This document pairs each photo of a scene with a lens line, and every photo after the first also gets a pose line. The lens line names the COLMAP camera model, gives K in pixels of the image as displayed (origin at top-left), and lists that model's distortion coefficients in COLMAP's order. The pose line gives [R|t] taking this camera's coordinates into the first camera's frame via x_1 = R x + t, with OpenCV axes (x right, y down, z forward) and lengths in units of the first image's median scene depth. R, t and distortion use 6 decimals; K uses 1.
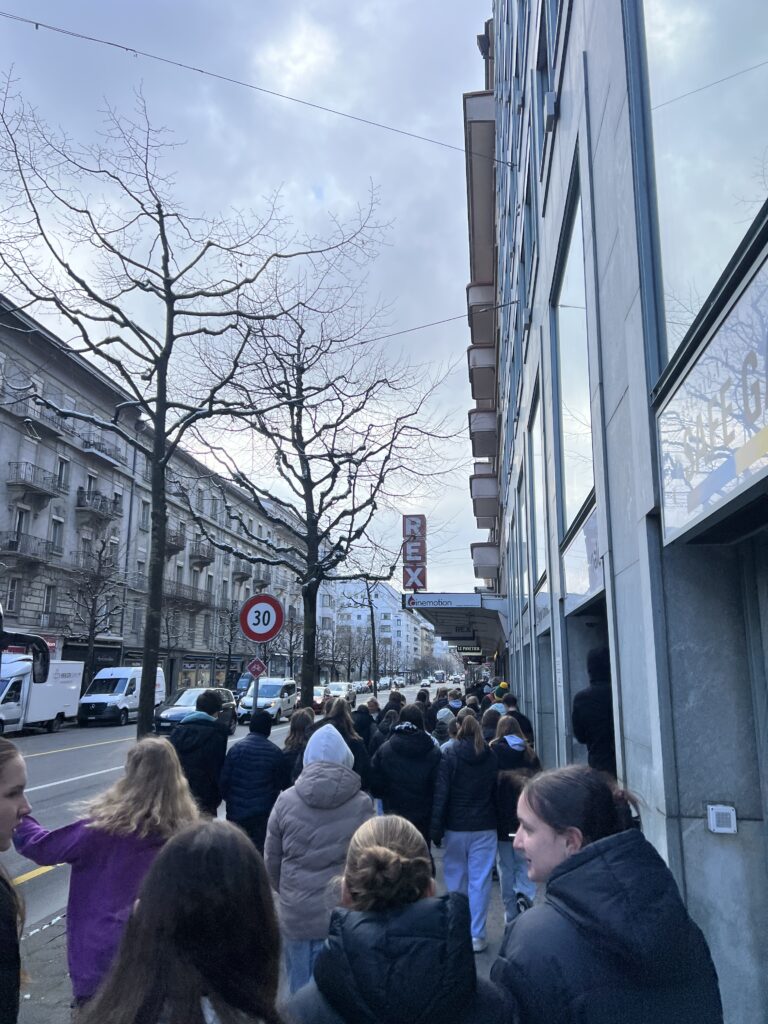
lens RADIAL K [[694.3, 0, 382.9], [0, 694.3, 508.6], [0, 0, 1]] dist [-0.001444, -0.000651]
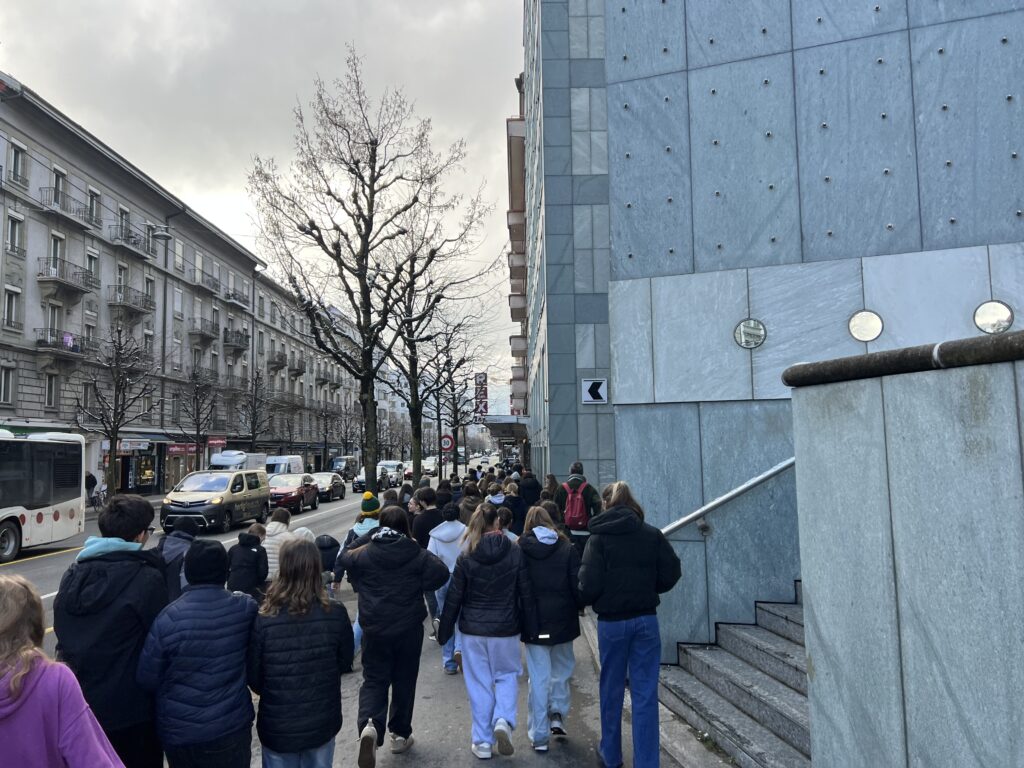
lens RADIAL K [[775.4, 0, 513.1], [0, 775.4, 384.7], [0, 0, 1]] dist [0.013753, 0.004801]
pose [[0.989482, -0.019934, 0.143278, -0.056266], [-0.000919, 0.989574, 0.144026, -0.082585], [-0.144655, -0.142642, 0.979147, -0.348261]]
